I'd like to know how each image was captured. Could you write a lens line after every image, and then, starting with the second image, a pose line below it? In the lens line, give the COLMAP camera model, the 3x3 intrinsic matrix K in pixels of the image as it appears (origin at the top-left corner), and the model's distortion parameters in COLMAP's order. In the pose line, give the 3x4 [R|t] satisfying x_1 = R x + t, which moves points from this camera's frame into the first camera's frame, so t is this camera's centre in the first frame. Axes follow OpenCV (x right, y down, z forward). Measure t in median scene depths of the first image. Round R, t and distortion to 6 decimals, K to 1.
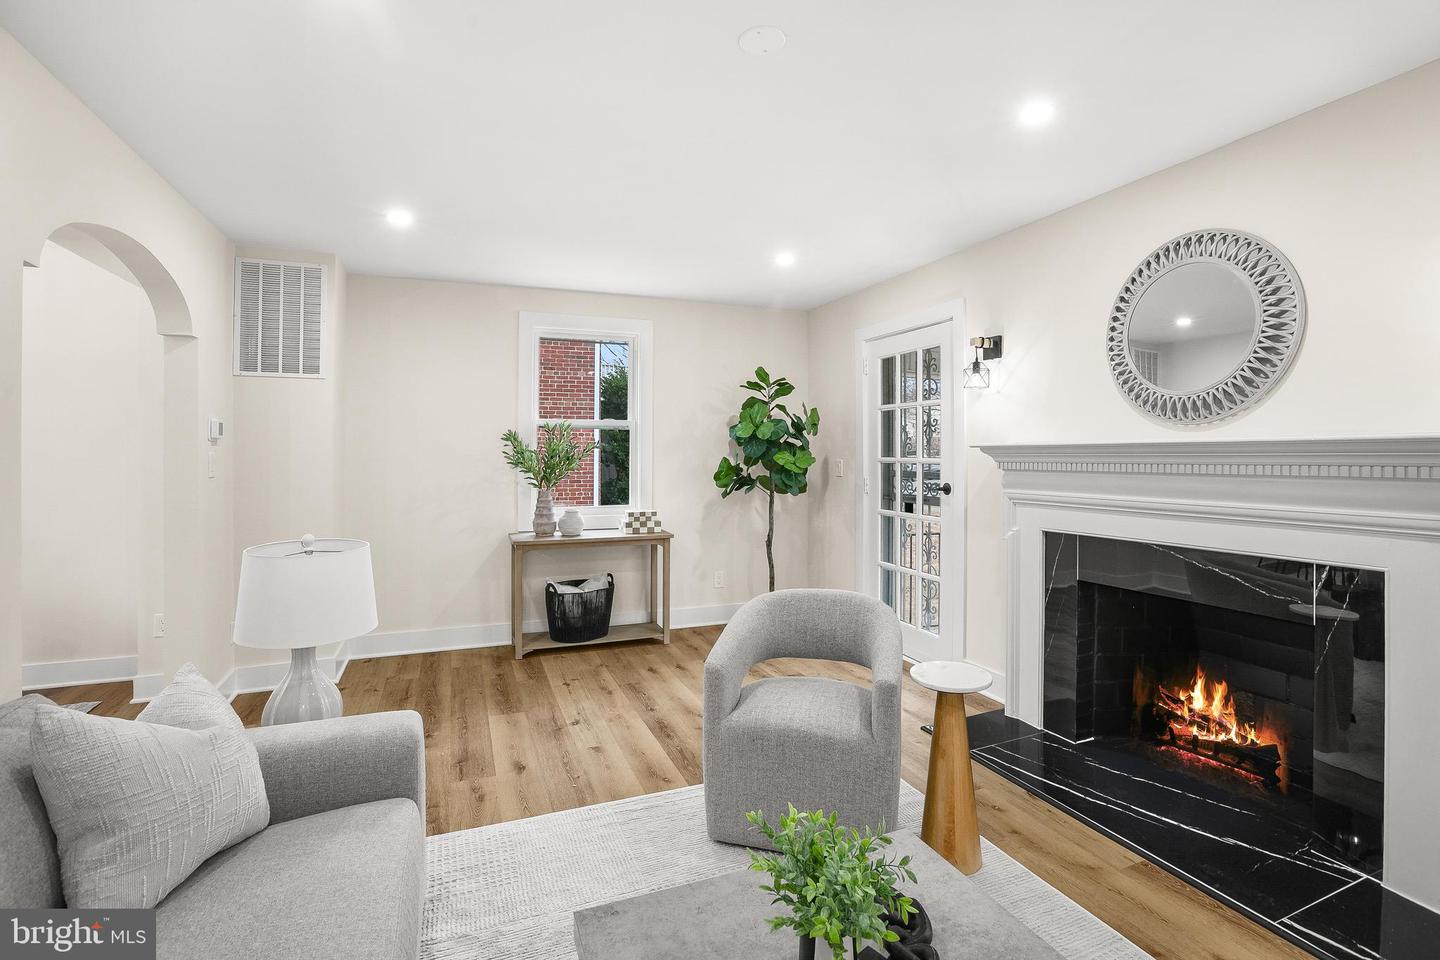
lens RADIAL K [[678.2, 0, 718.3], [0, 678.2, 451.0], [0, 0, 1]] dist [-0.048708, 0.016102]
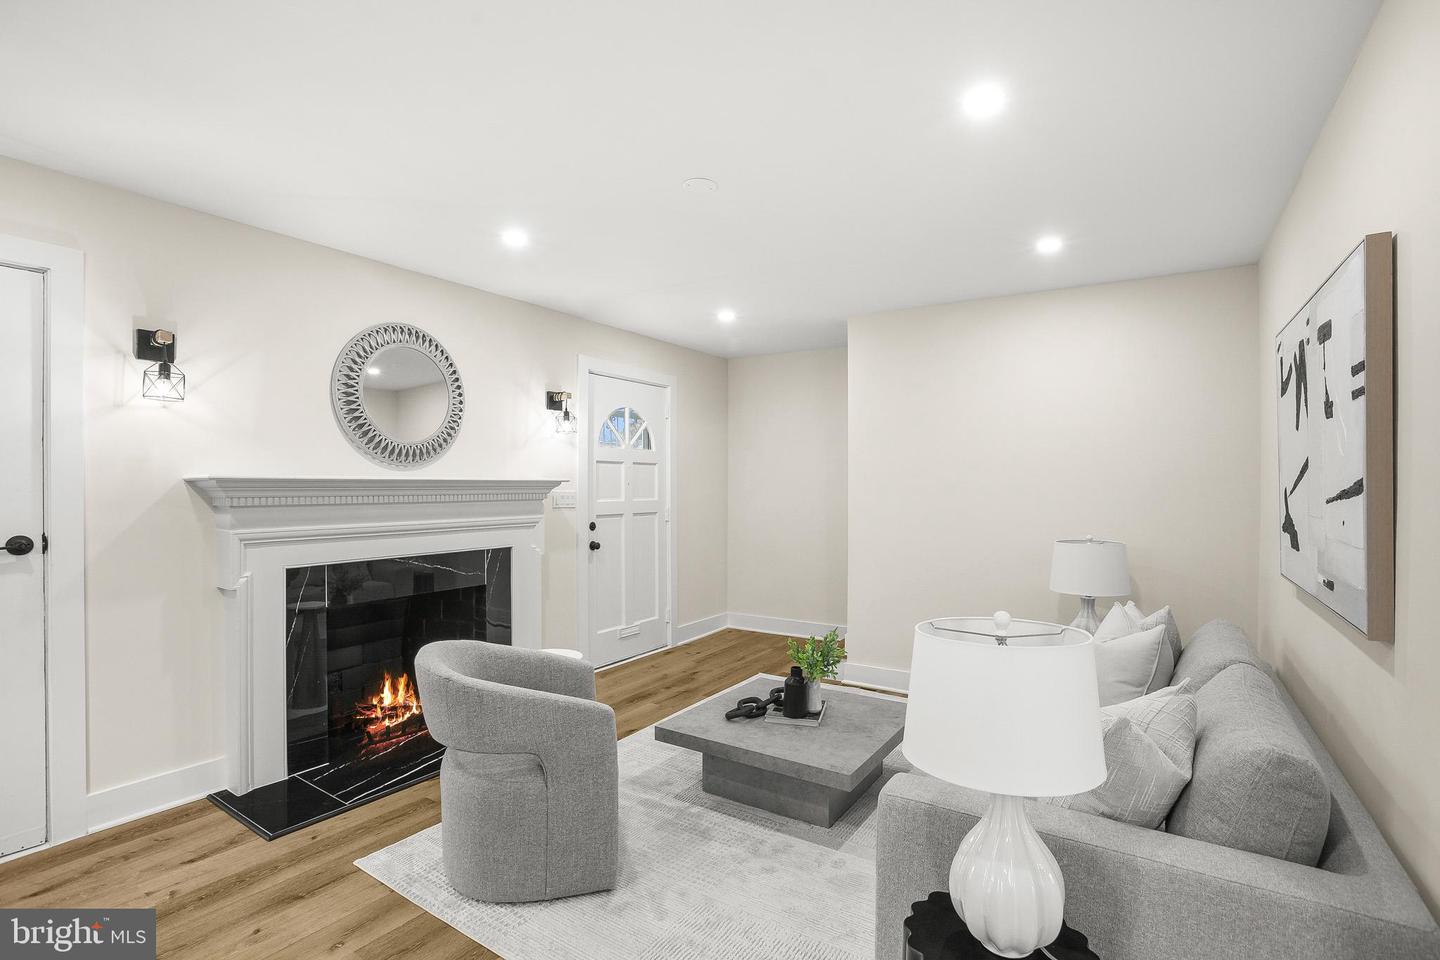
lens RADIAL K [[681.1, 0, 722.5], [0, 681.1, 492.5], [0, 0, 1]] dist [-0.000892, 0.000458]
pose [[-0.581359, -0.007964, 0.813608, -0.551989], [-0.004332, 0.999968, 0.006693, 0.001492], [-0.813636, 0.000366, -0.581375, 0.888076]]
